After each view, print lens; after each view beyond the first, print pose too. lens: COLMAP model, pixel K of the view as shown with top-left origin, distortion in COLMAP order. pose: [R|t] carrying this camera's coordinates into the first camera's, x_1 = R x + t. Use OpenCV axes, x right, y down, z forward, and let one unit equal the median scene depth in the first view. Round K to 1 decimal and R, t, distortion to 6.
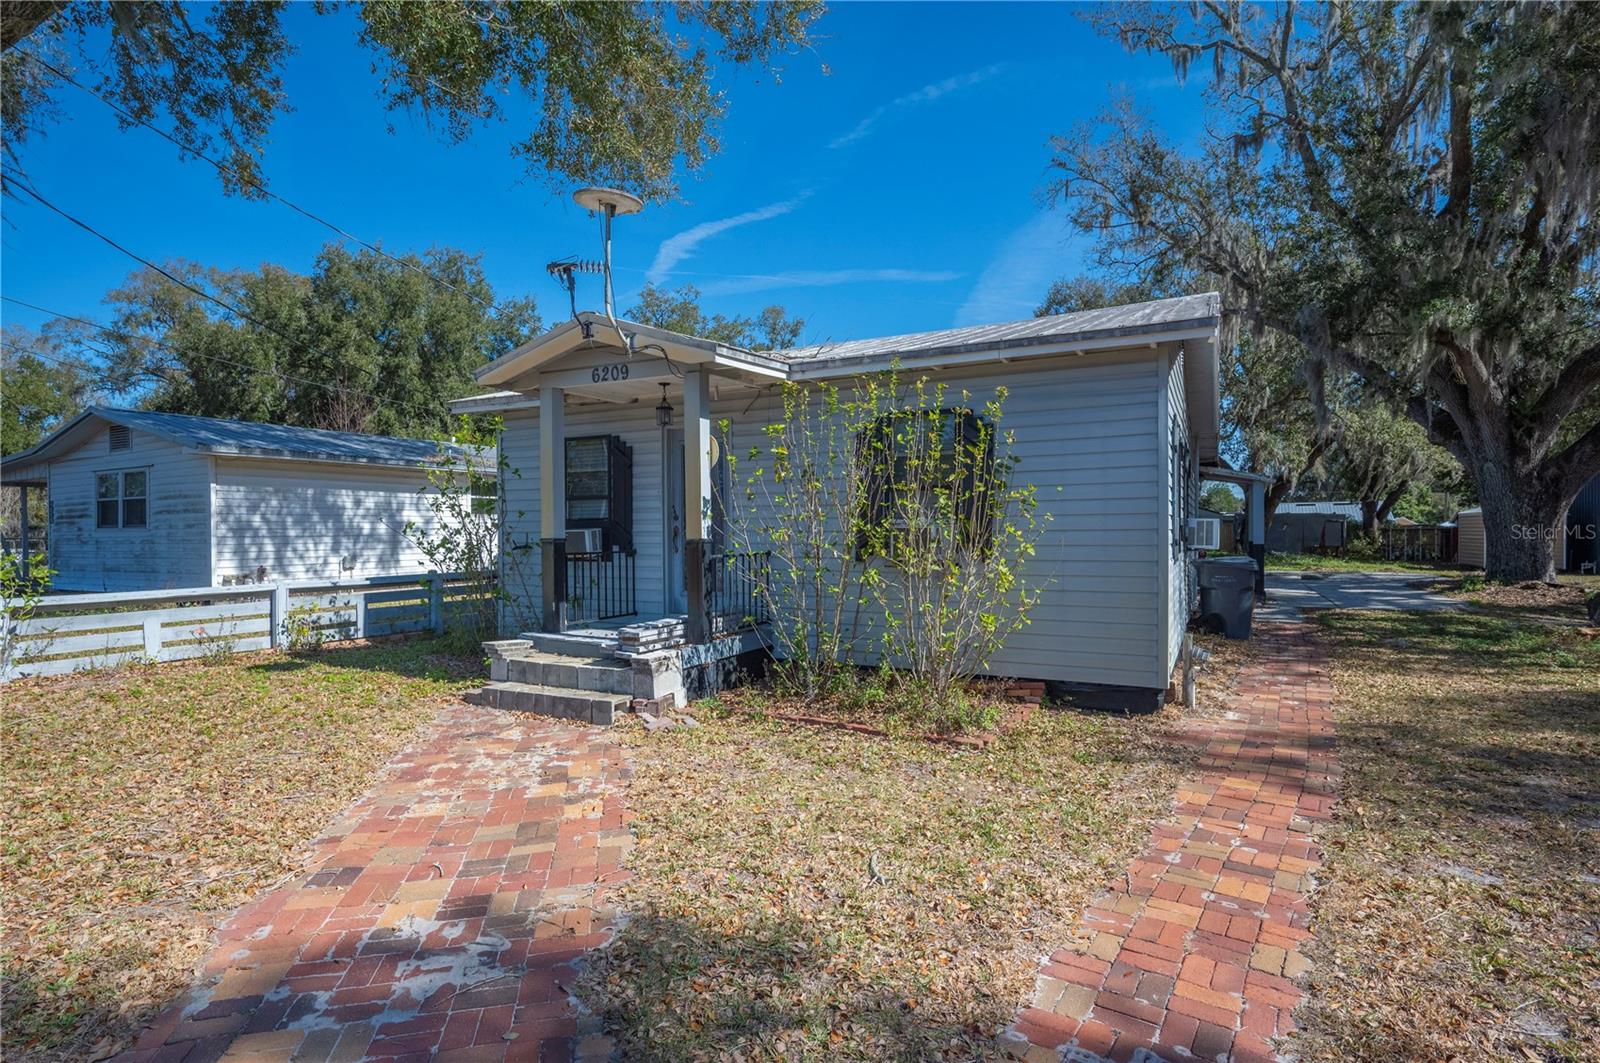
lens RADIAL K [[813.5, 0, 799.9], [0, 813.5, 530.5], [0, 0, 1]] dist [0.004928, 0.000473]
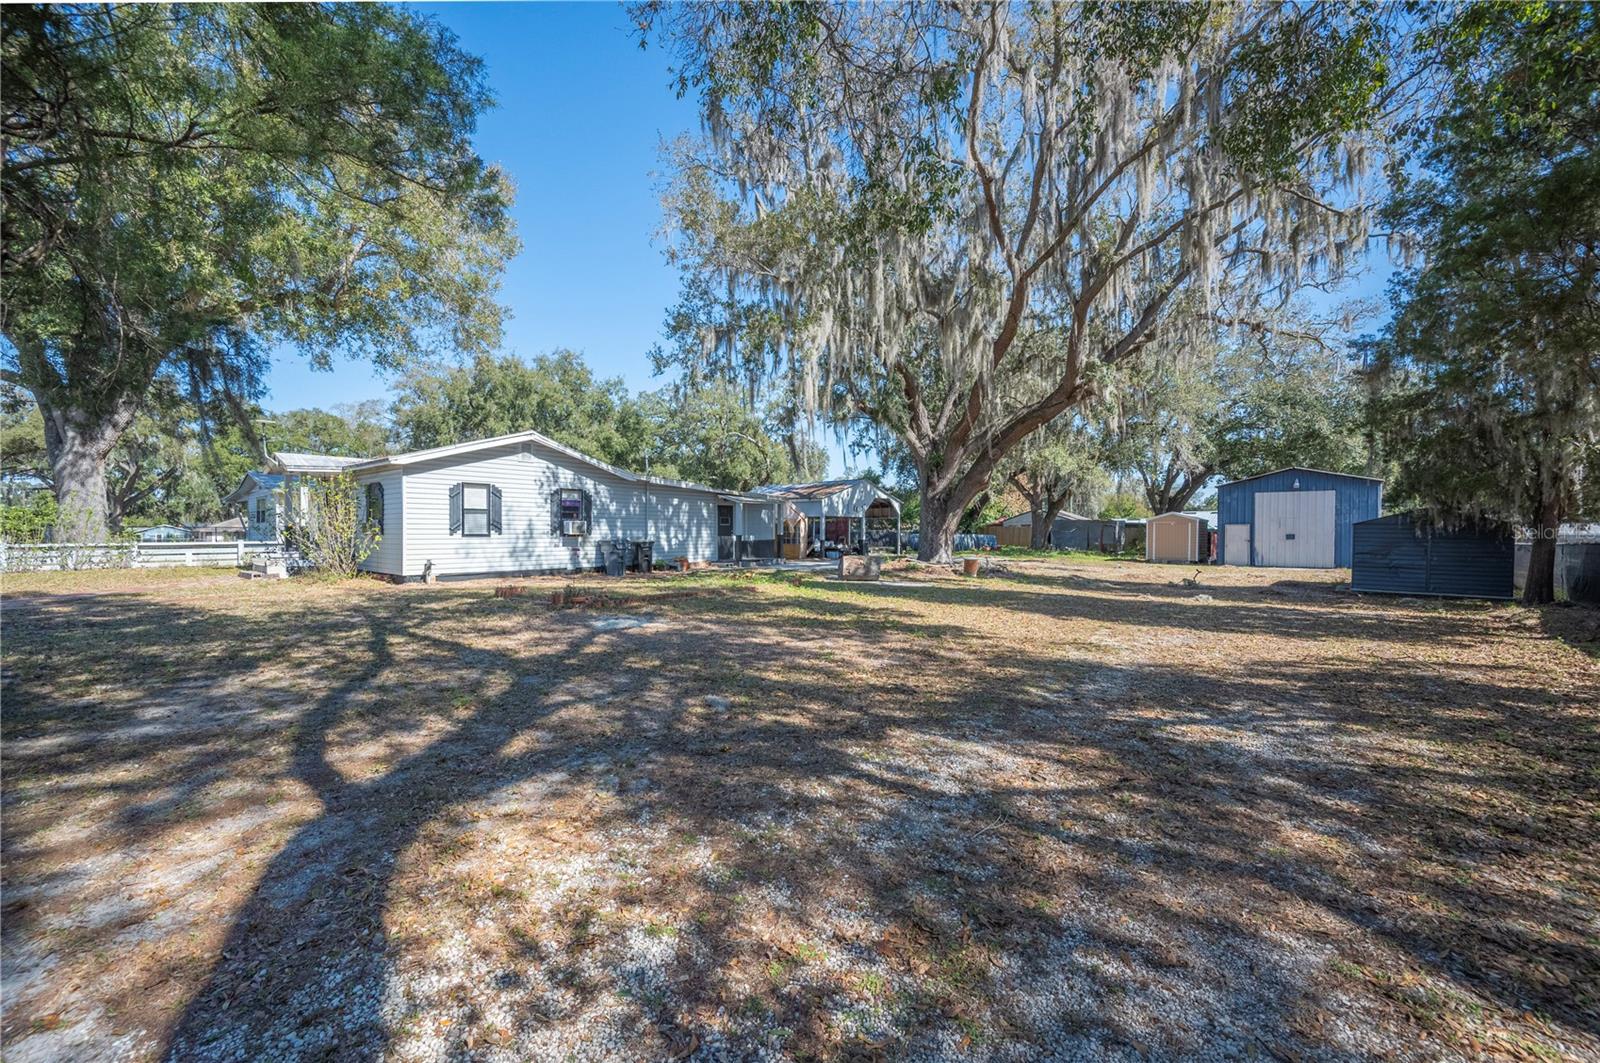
lens RADIAL K [[651.0, 0, 797.8], [0, 651.0, 533.6], [0, 0, 1]] dist [0.000486, 0.000590]
pose [[0.975304, 0.008872, -0.220688, 0.911187], [-0.008370, 0.999960, 0.003209, 0.005891], [0.220708, -0.001282, 0.975339, -0.404610]]
